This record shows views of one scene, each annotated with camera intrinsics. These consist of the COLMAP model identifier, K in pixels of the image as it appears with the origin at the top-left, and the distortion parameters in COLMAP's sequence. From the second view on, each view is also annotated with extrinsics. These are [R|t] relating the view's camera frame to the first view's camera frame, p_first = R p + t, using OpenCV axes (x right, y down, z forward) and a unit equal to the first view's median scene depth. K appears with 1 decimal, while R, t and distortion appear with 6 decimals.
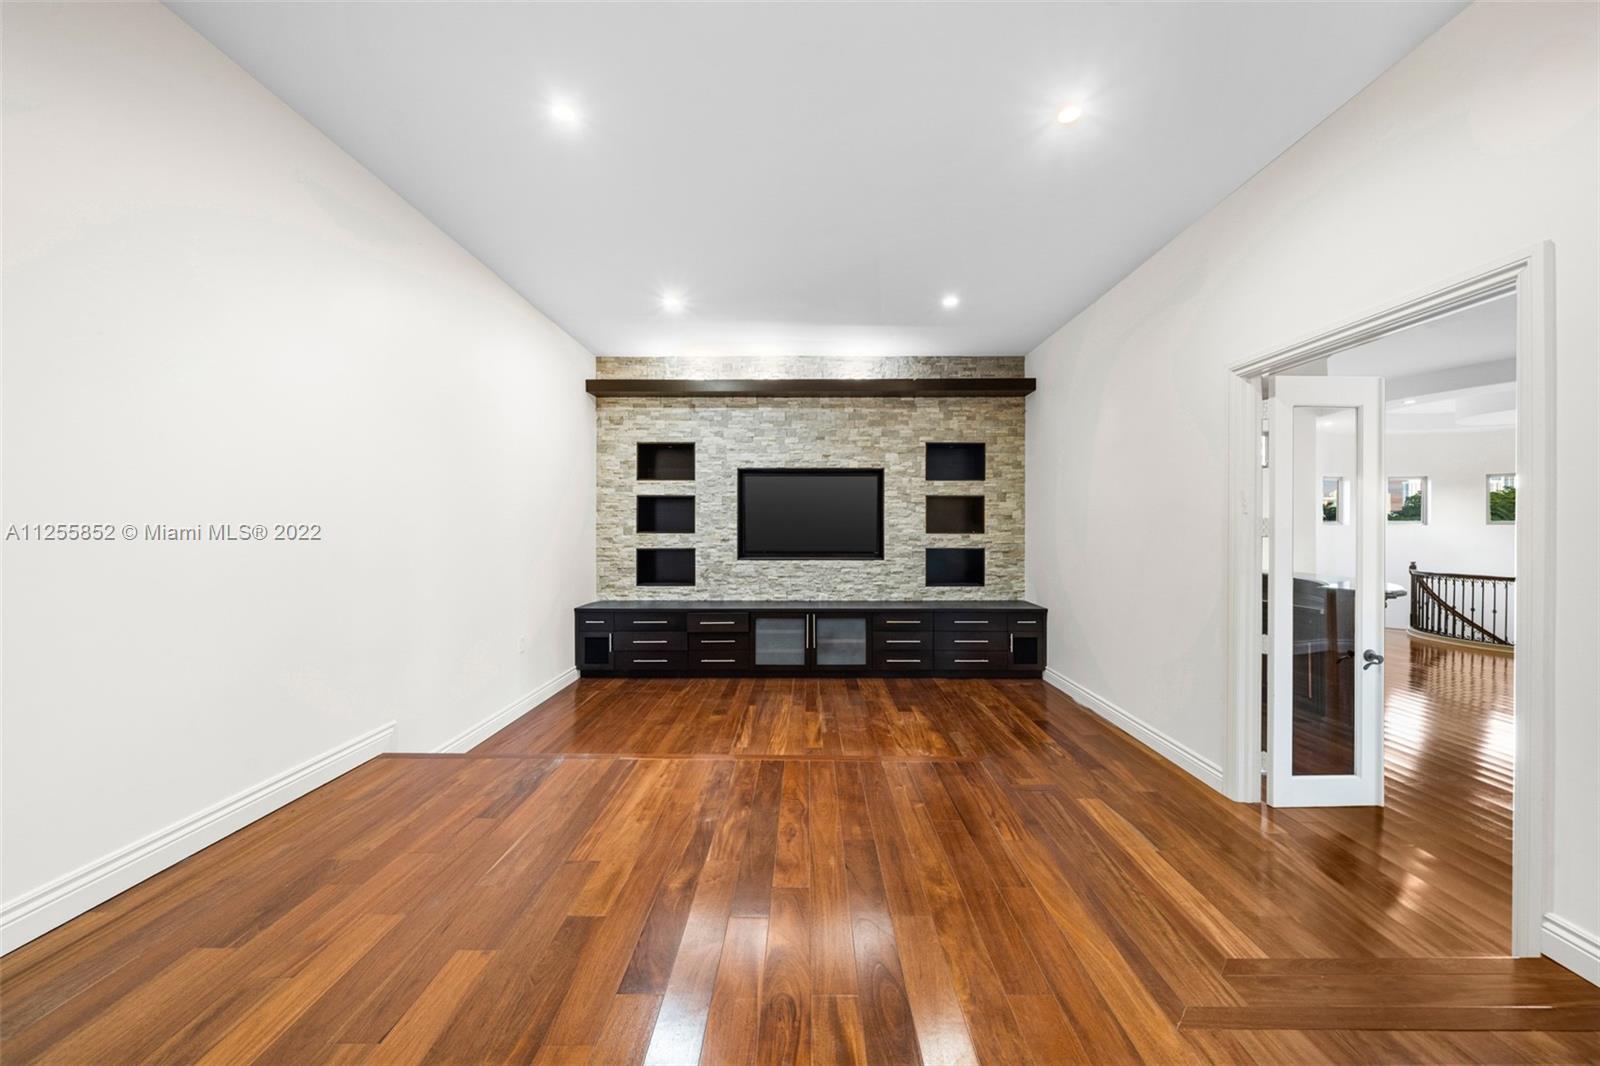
lens RADIAL K [[591.1, 0, 804.1], [0, 591.1, 527.6], [0, 0, 1]] dist [-0.001582, -0.000115]
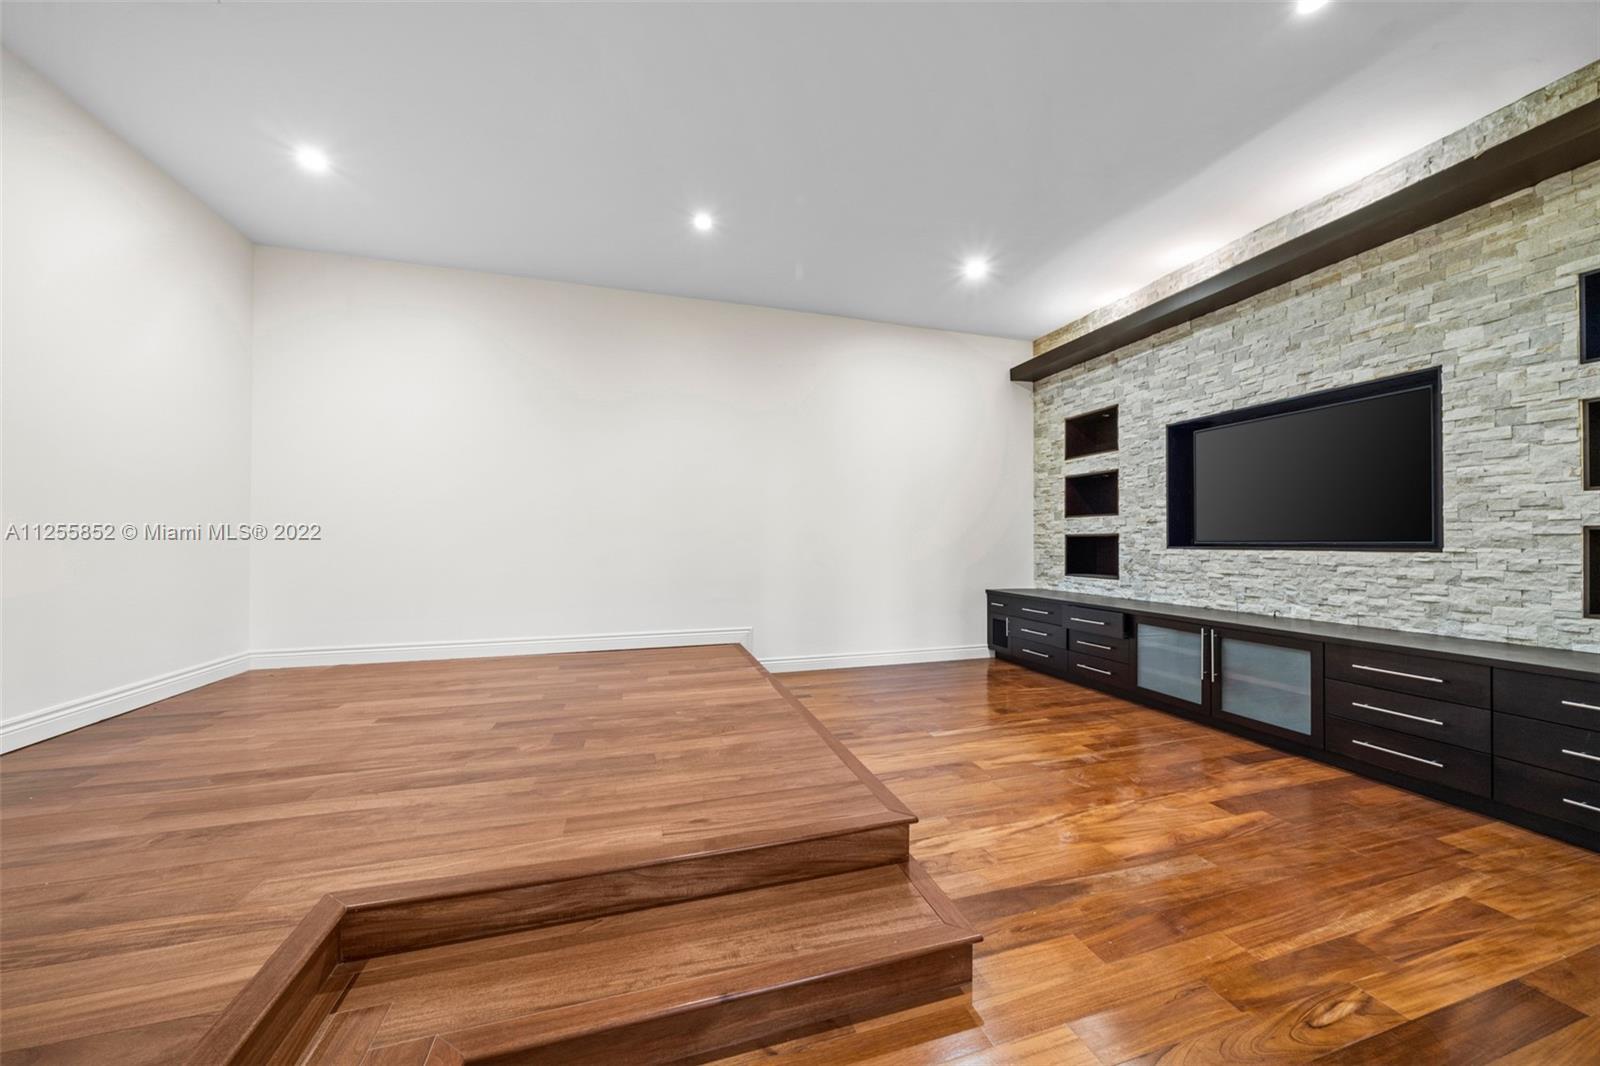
lens RADIAL K [[556.7, 0, 803.8], [0, 556.7, 538.7], [0, 0, 1]] dist [0.000269, -0.000081]
pose [[0.294940, -0.005759, -0.955498, 0.421817], [-0.004242, 0.999964, -0.007337, 0.049426], [0.955506, 0.006217, 0.294905, 0.358342]]
